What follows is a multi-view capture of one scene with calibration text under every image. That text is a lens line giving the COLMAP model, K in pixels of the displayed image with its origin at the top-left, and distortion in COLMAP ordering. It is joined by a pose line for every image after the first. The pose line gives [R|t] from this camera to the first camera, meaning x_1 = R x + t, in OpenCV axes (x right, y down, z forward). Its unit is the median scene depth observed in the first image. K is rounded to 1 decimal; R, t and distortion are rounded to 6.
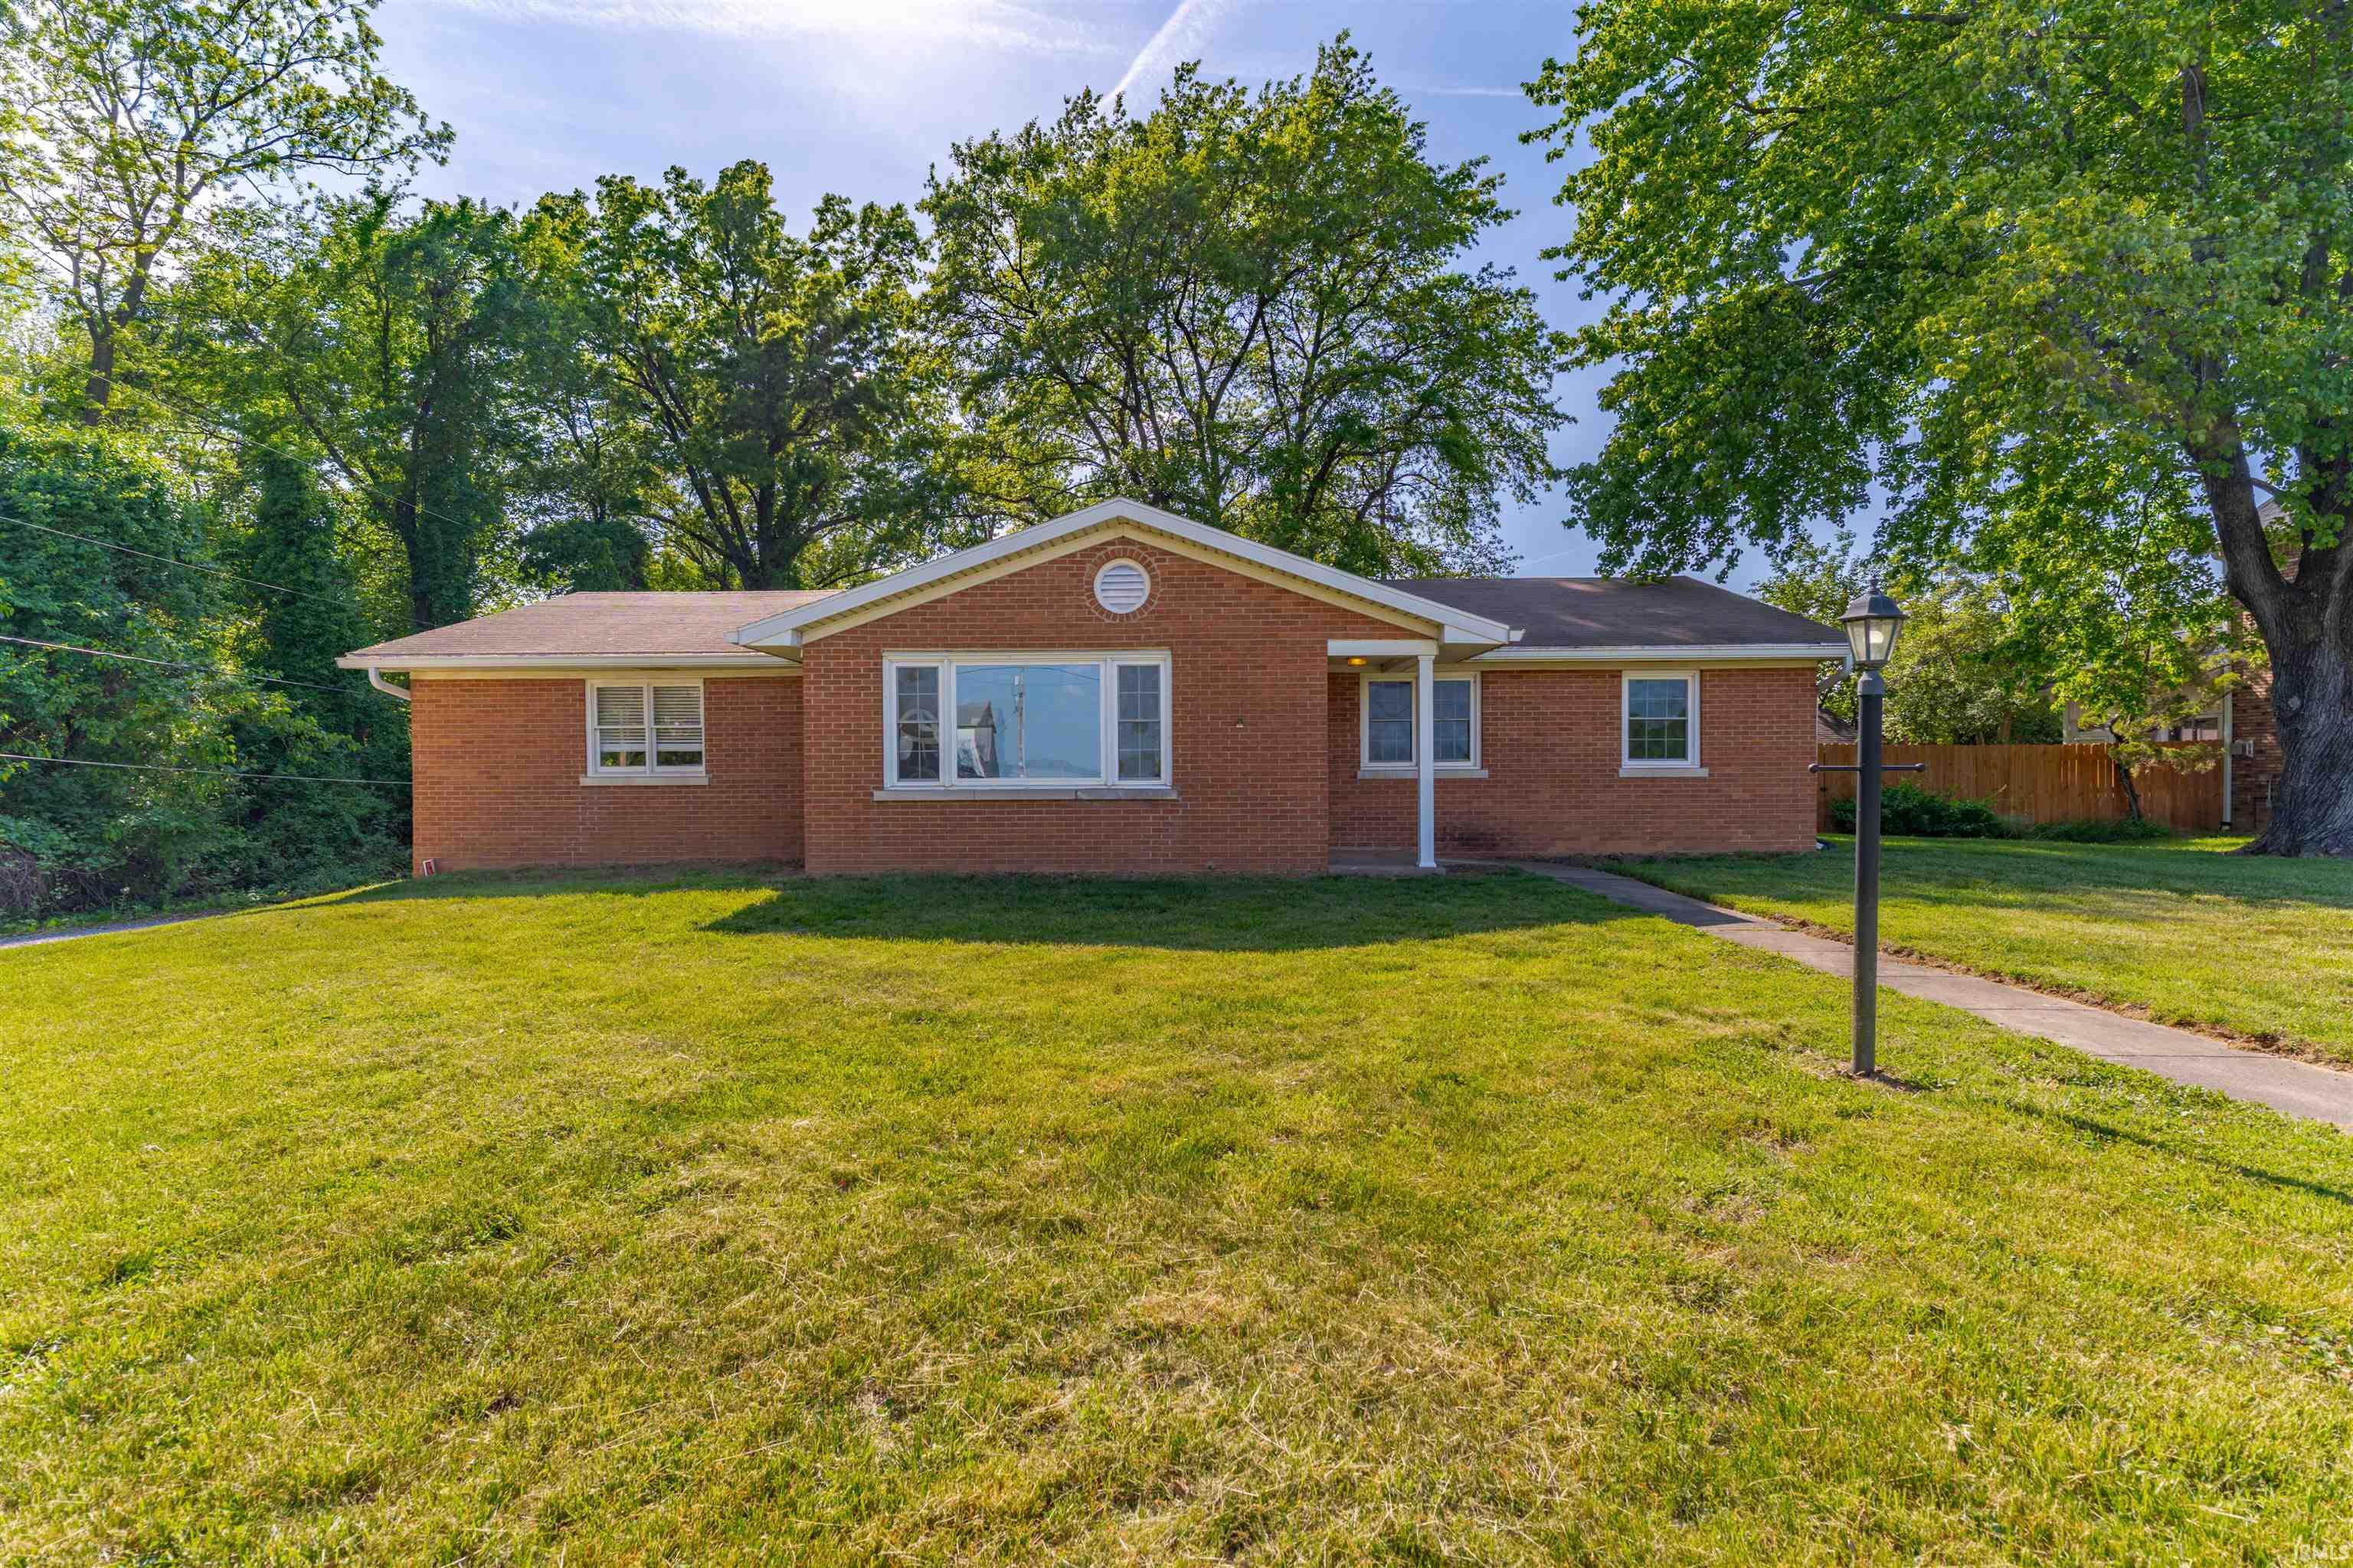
lens RADIAL K [[1125.8, 0, 1173.9], [0, 1125.8, 765.9], [0, 0, 1]] dist [0.015067, 0.000148]
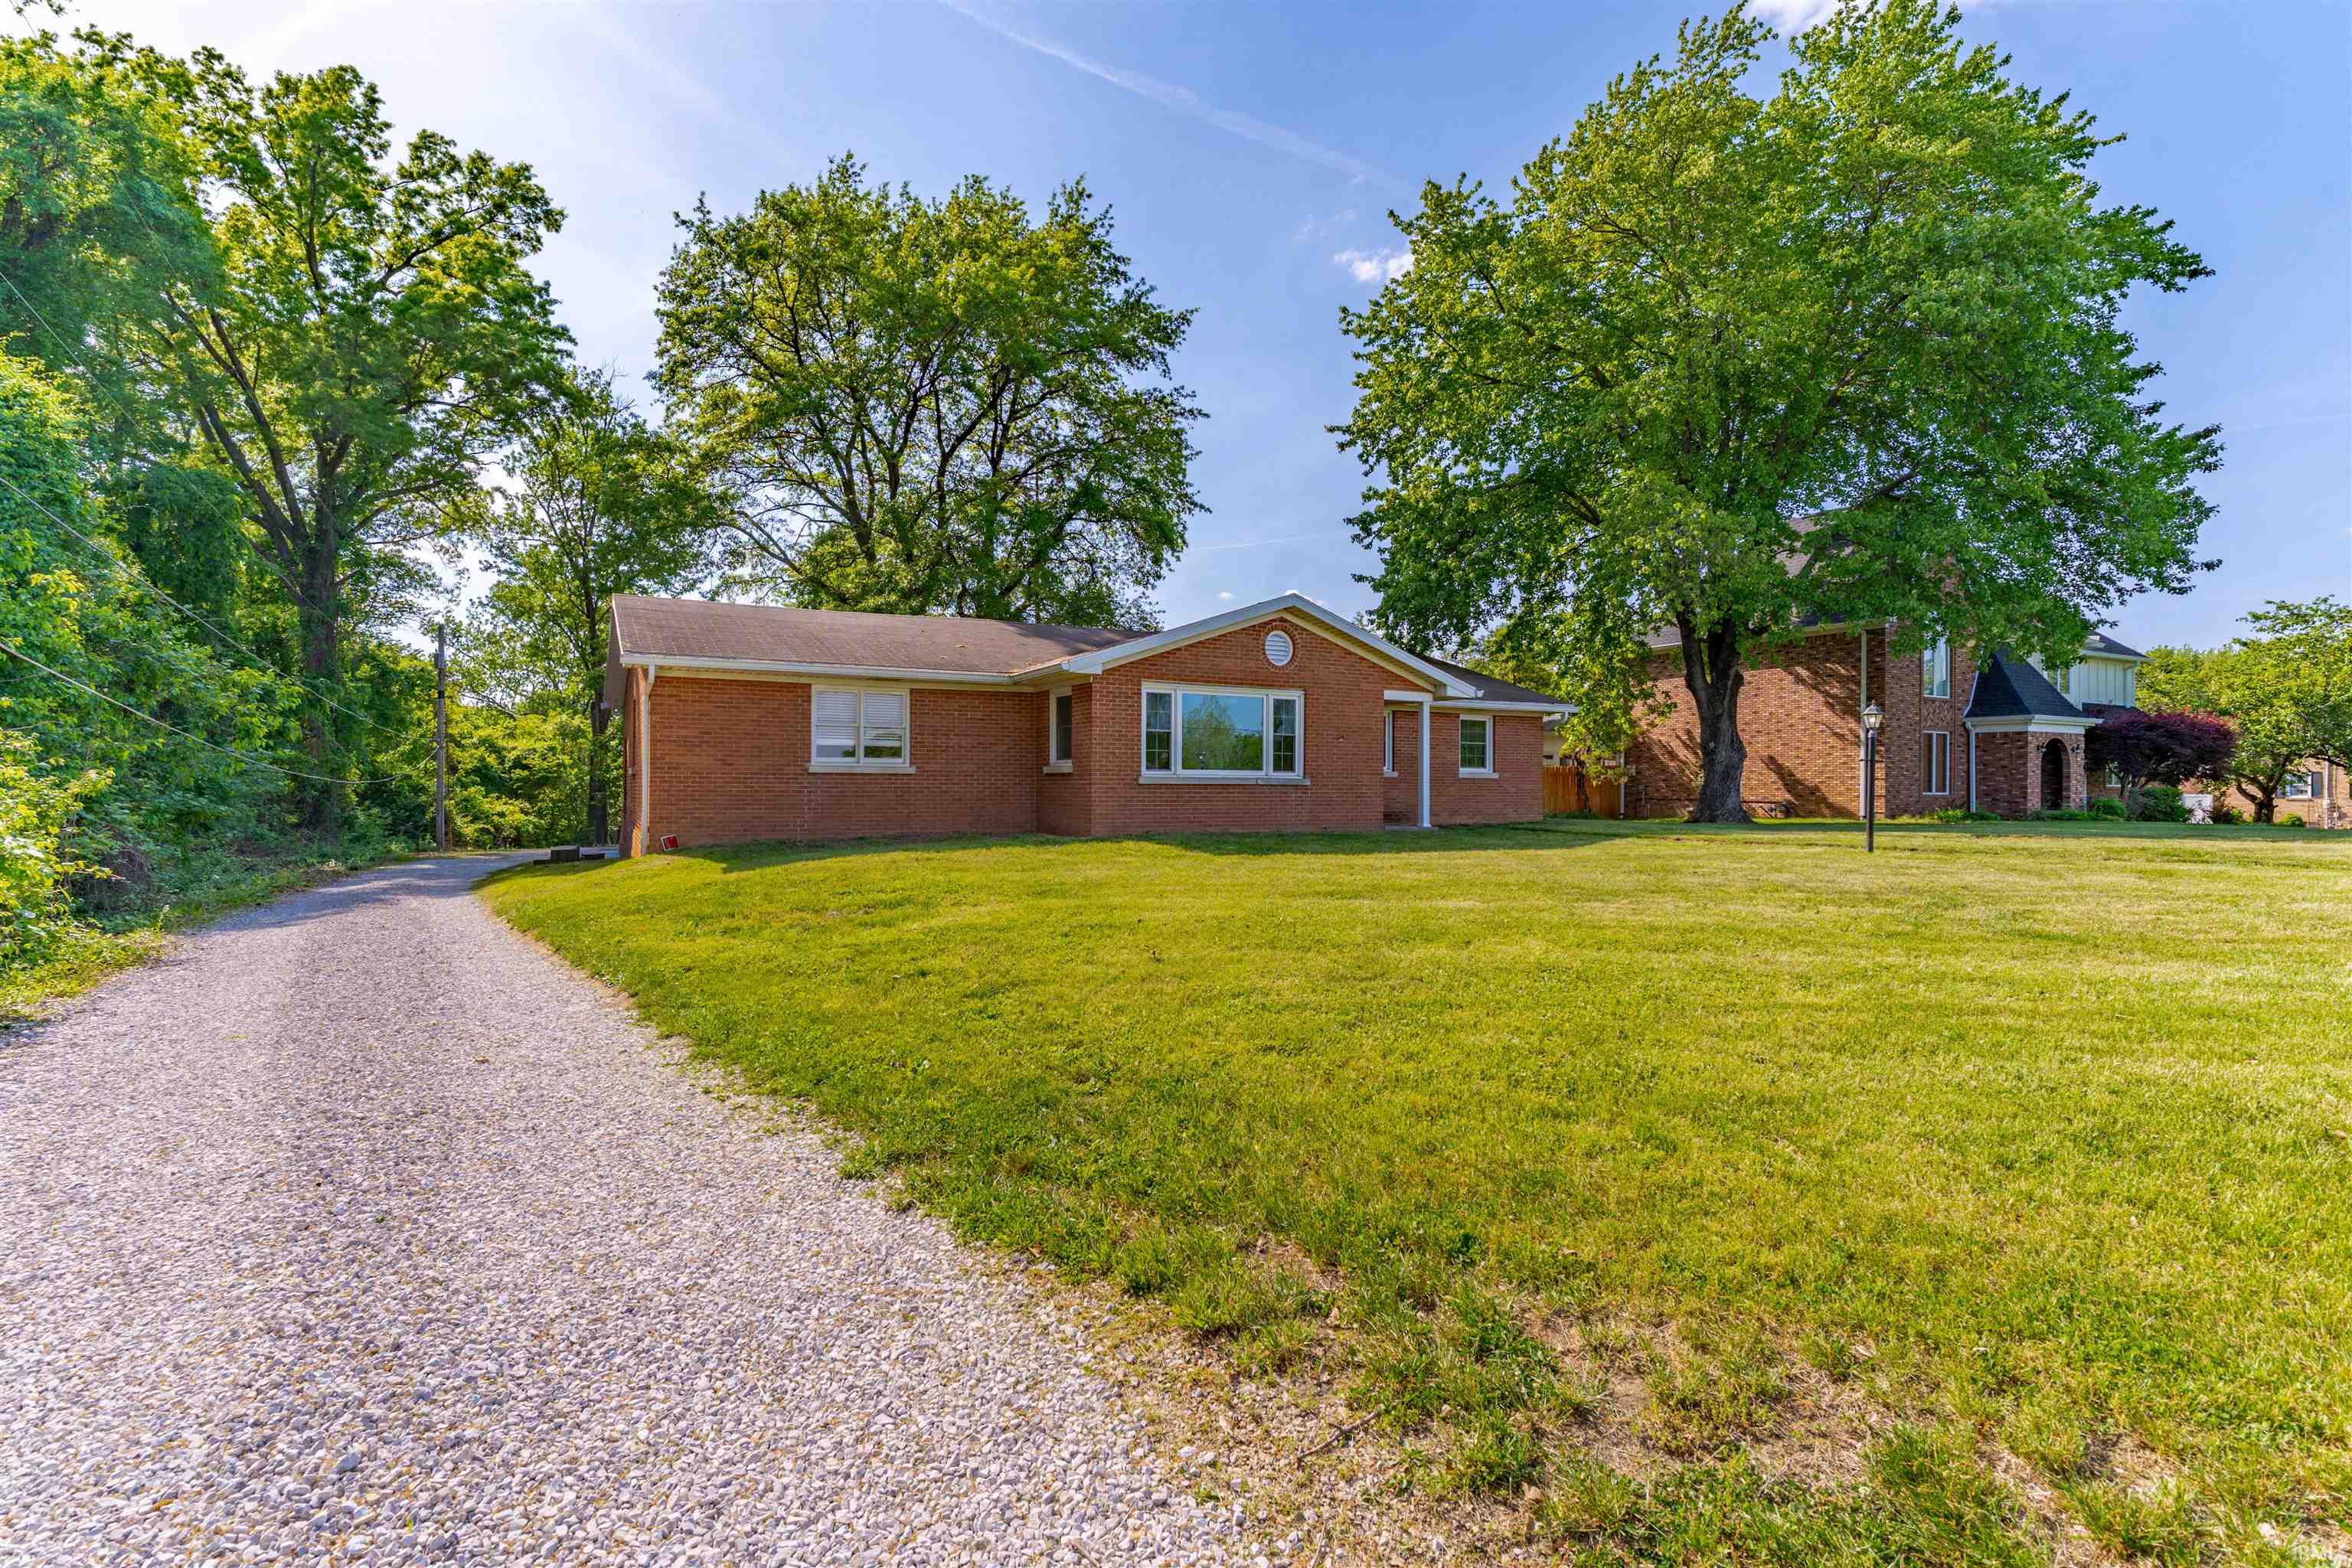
lens RADIAL K [[1133.5, 0, 1168.2], [0, 1133.5, 782.4], [0, 0, 1]] dist [0.002725, 0.000051]
pose [[0.873066, 0.012981, 0.487429, -0.799987], [-0.011397, 0.999916, -0.006217, 0.032426], [-0.487469, -0.000128, 0.873141, -0.252853]]
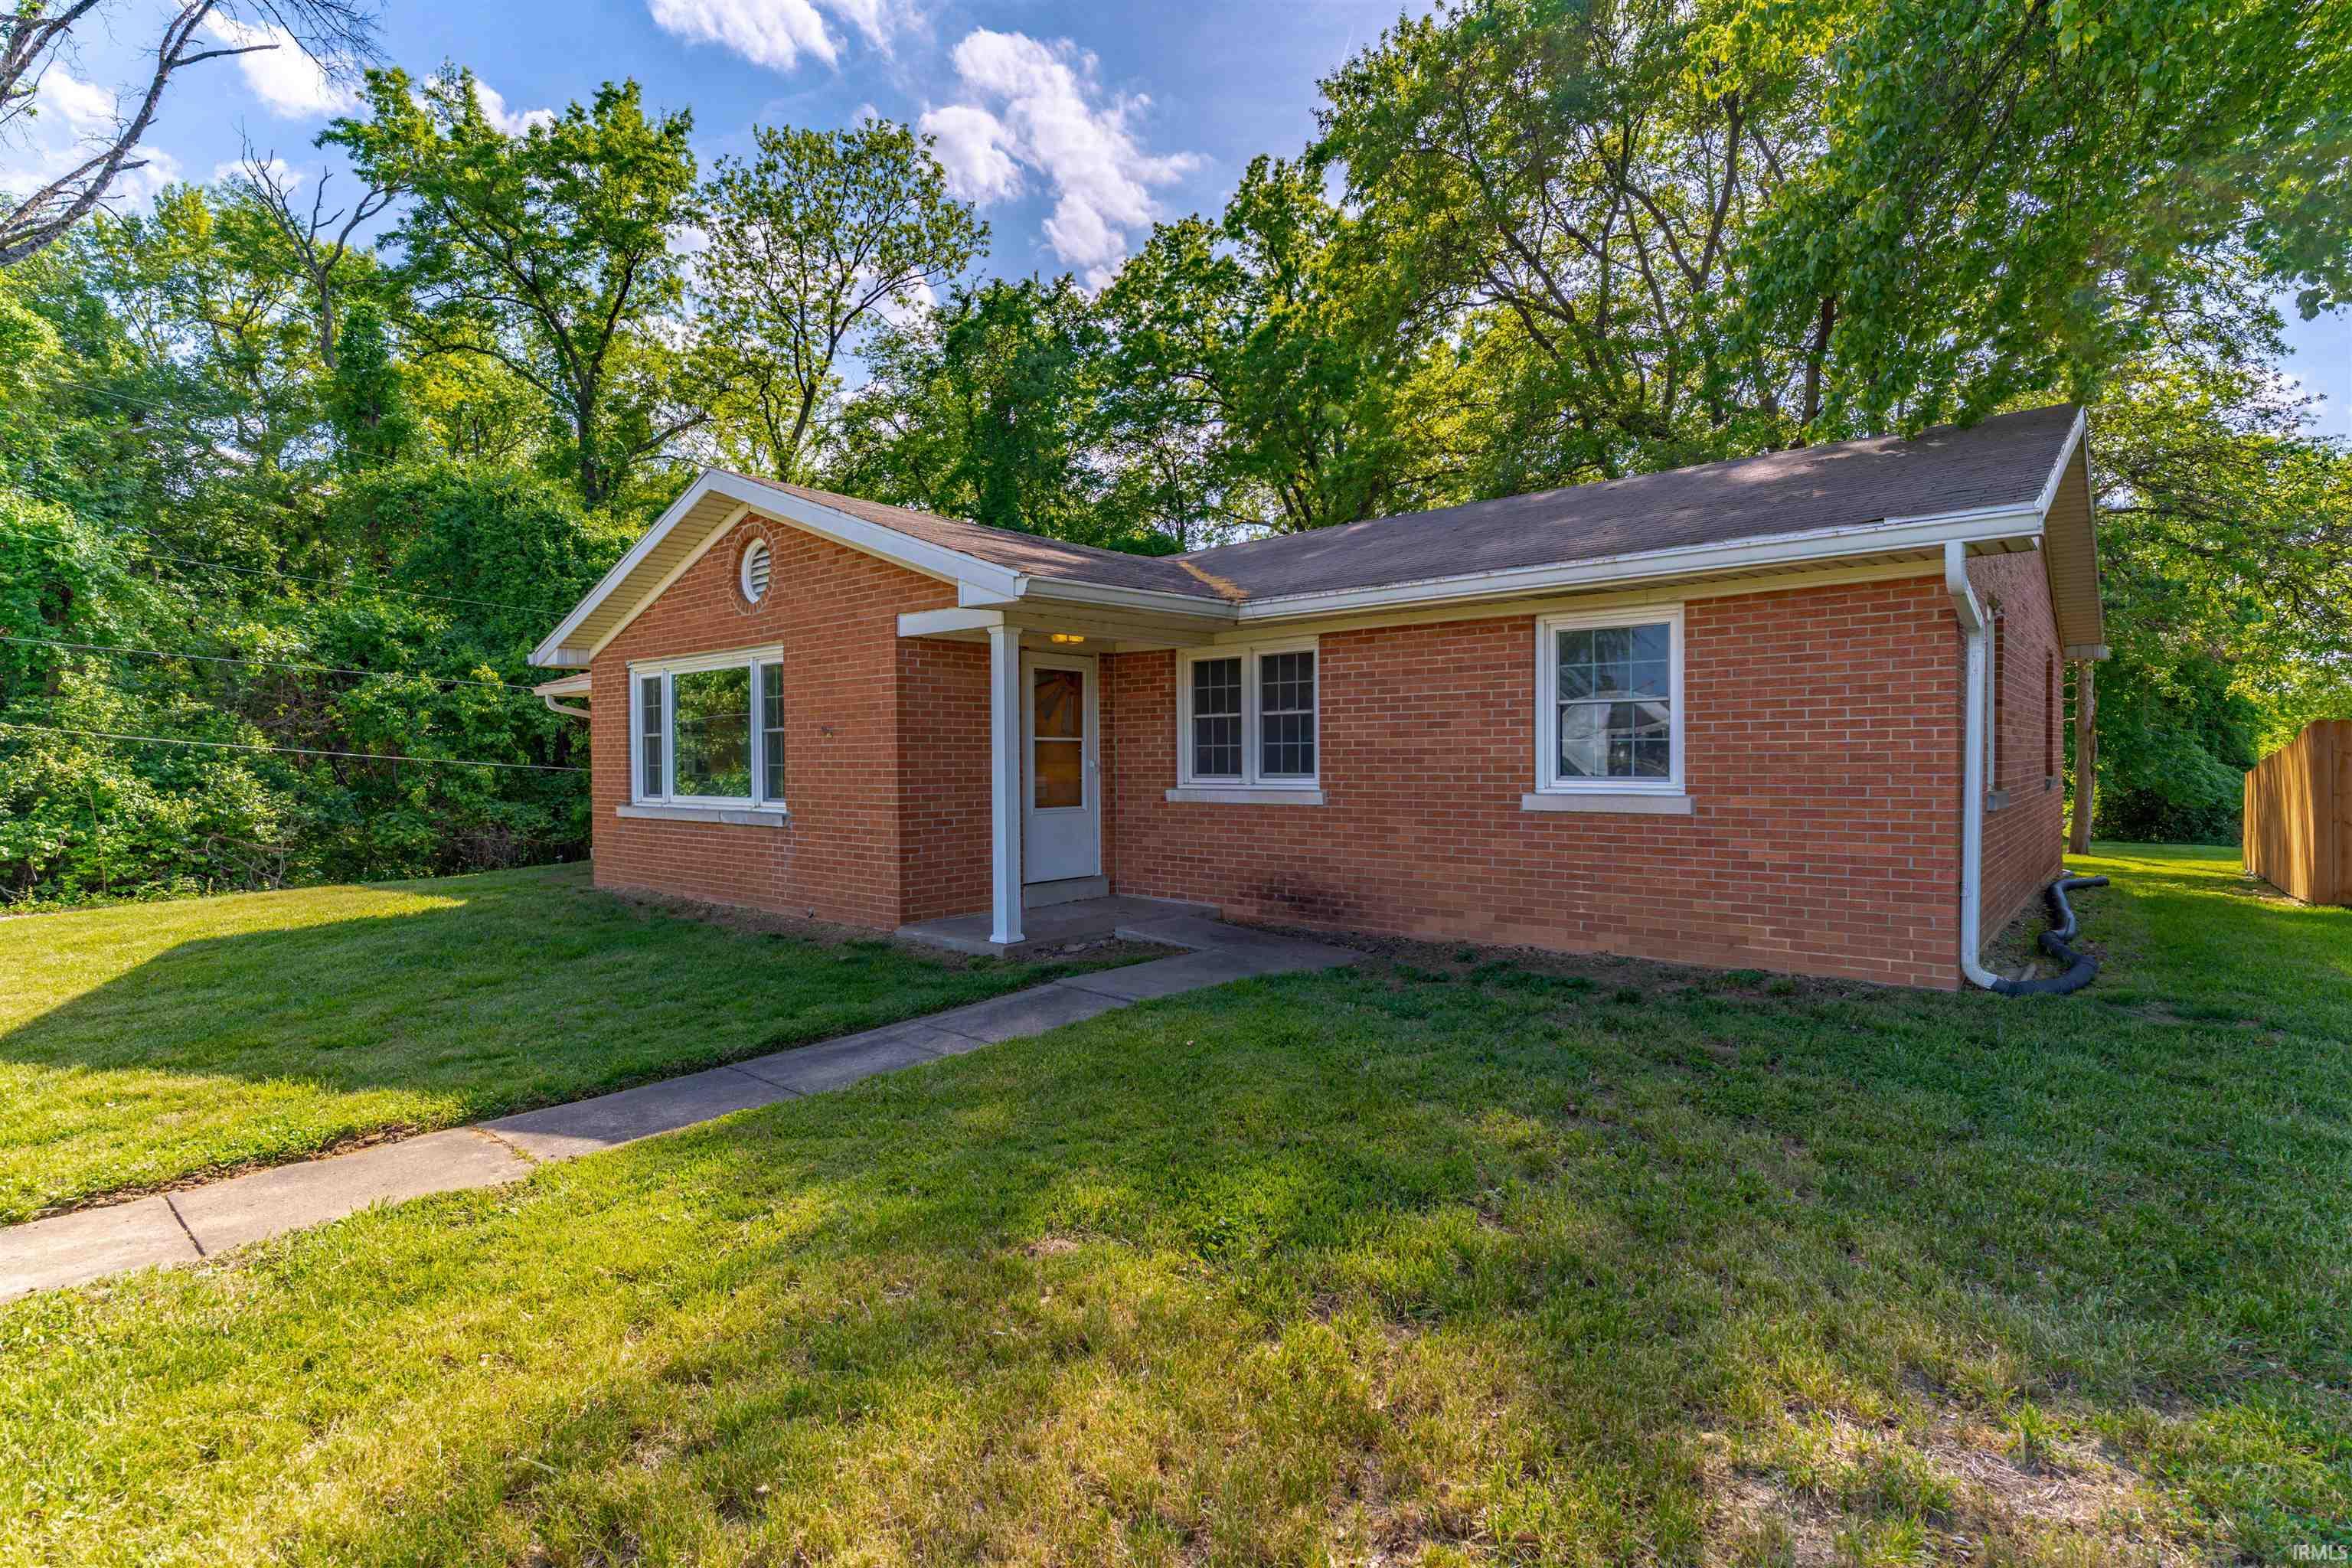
lens RADIAL K [[1125.3, 0, 1173.4], [0, 1125.3, 766.0], [0, 0, 1]] dist [0.015067, 0.000148]
pose [[0.774043, 0.004006, -0.633120, 0.611666], [0.006082, 0.999887, 0.013762, -0.020220], [0.633103, -0.014504, 0.773931, 0.462305]]
